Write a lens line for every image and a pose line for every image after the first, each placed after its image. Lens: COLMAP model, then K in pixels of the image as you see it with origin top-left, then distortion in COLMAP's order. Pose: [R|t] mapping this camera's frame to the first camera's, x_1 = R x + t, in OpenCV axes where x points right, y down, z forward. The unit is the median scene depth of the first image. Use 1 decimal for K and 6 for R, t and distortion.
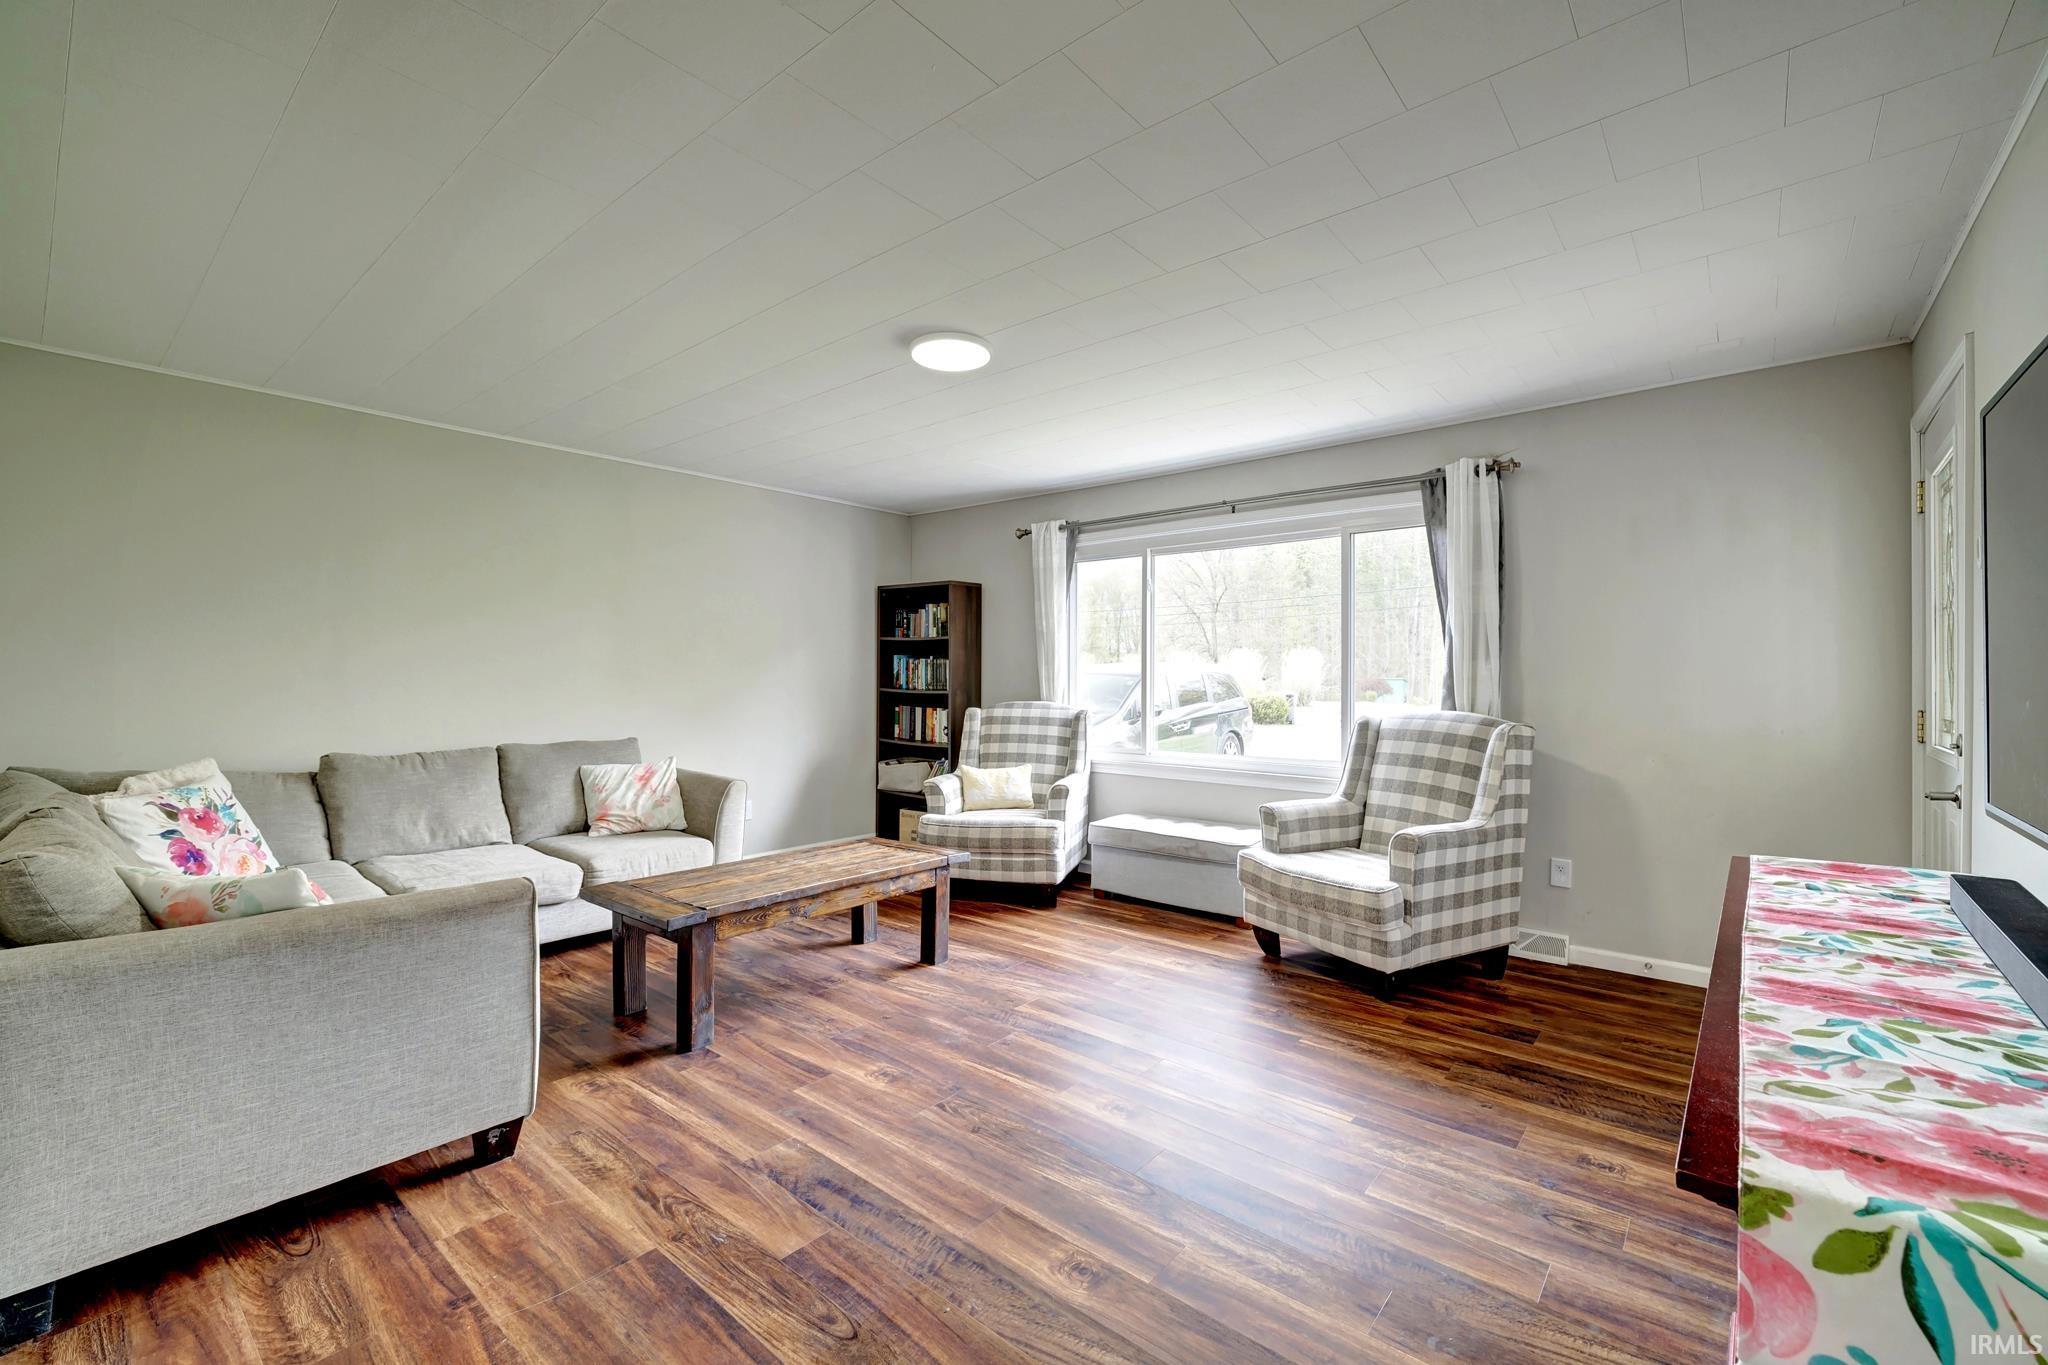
lens RADIAL K [[861.6, 0, 1025.9], [0, 861.6, 675.4], [0, 0, 1]] dist [0.000102, -0.000125]
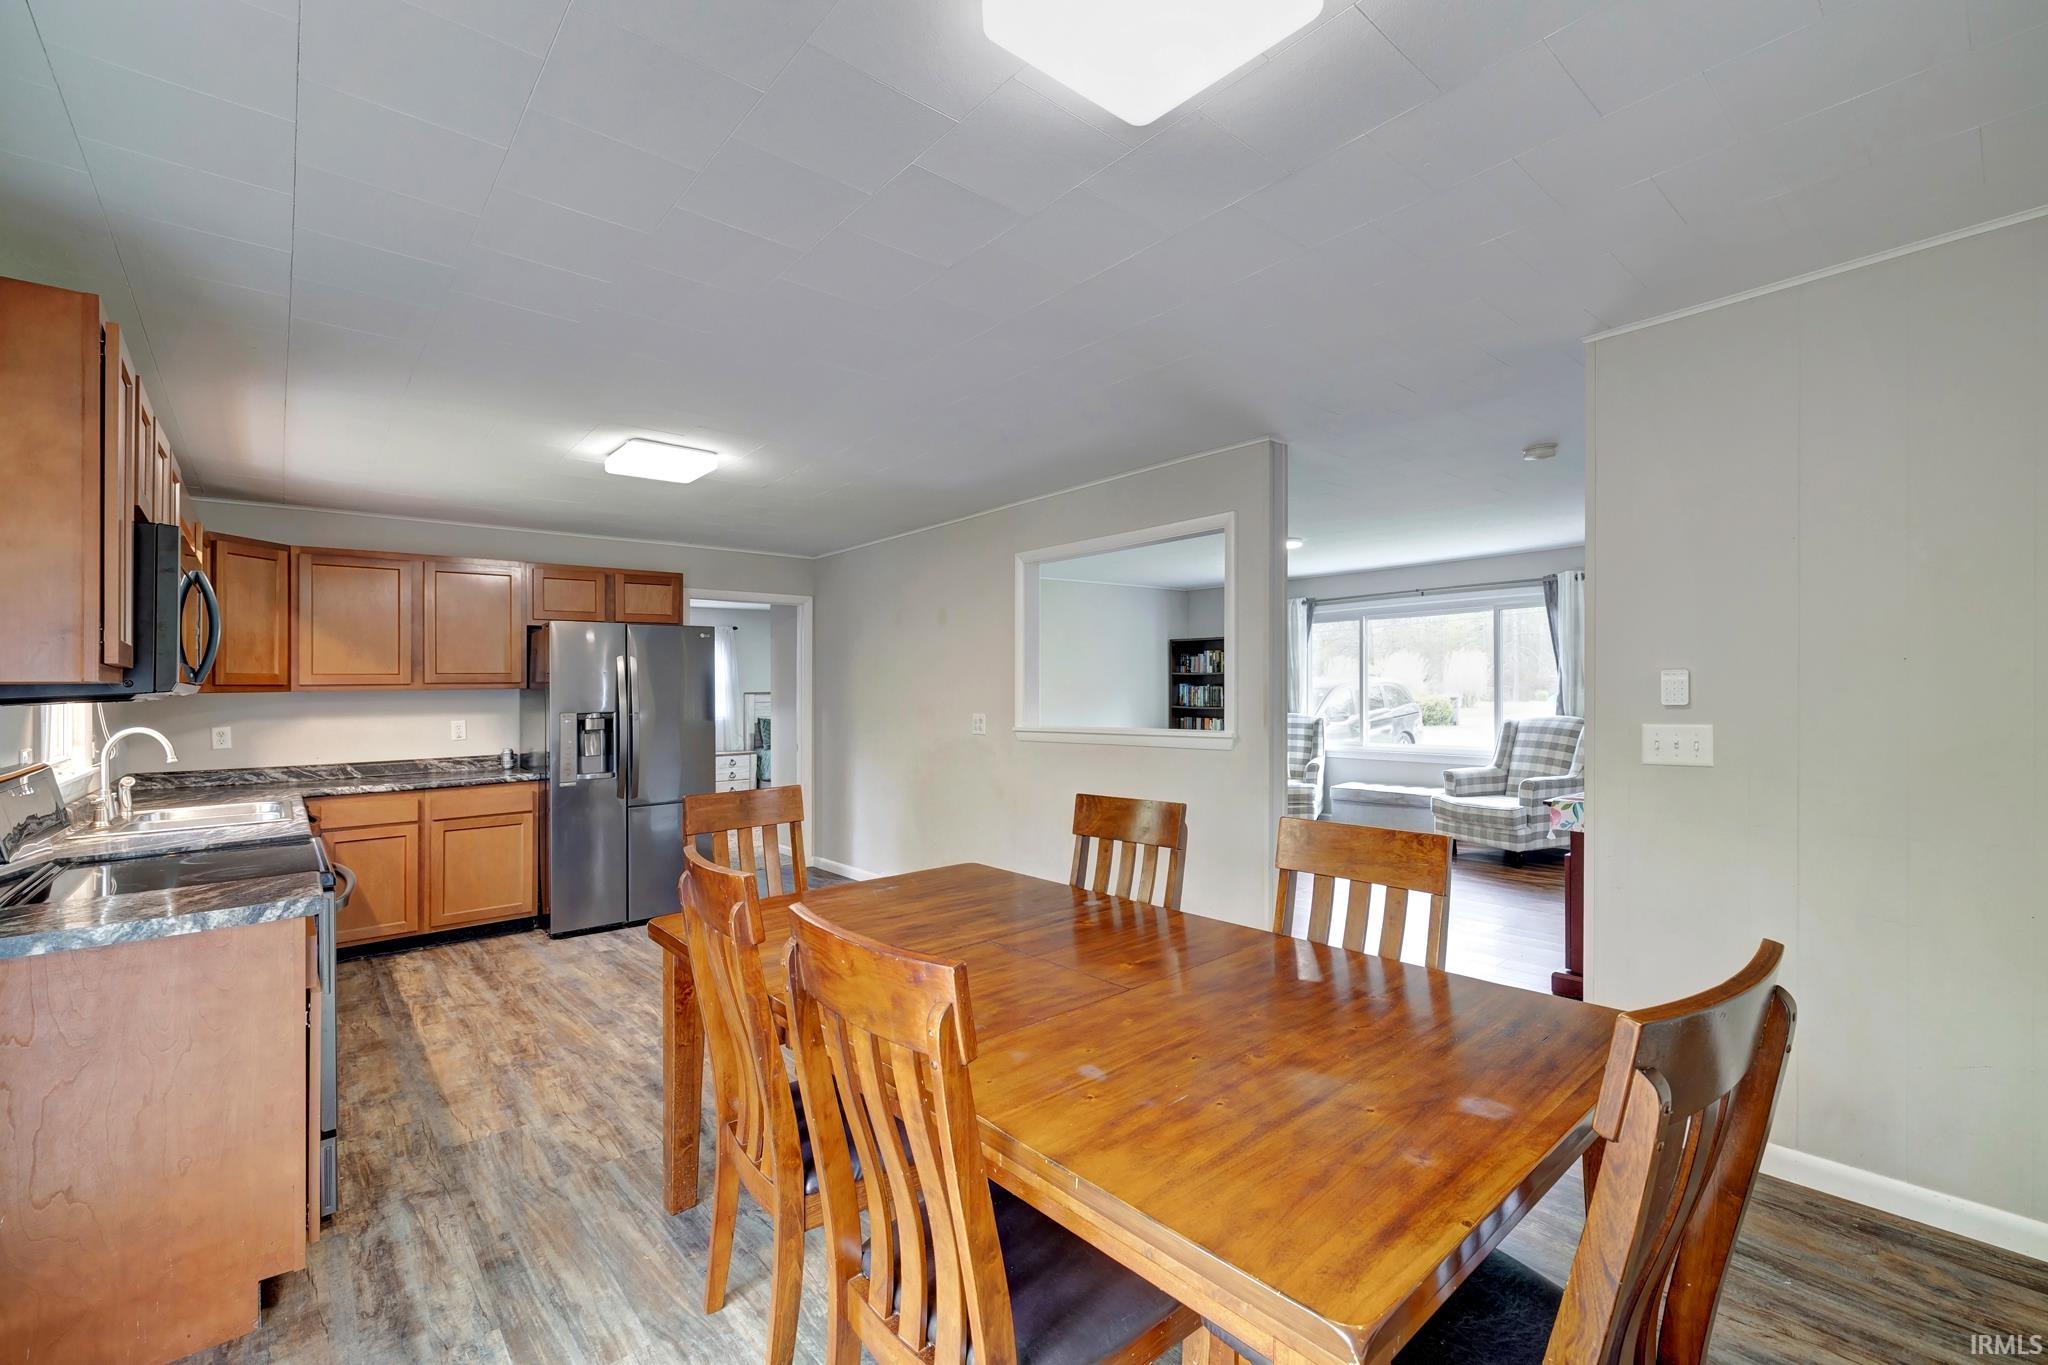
lens RADIAL K [[858.8, 0, 1019.3], [0, 858.8, 714.3], [0, 0, 1]] dist [0.002797, 0.000152]
pose [[0.985599, -0.019025, -0.168025, -0.278461], [0.025320, 0.999052, 0.035399, -0.047821], [0.167192, -0.039144, 0.985147, -0.847922]]
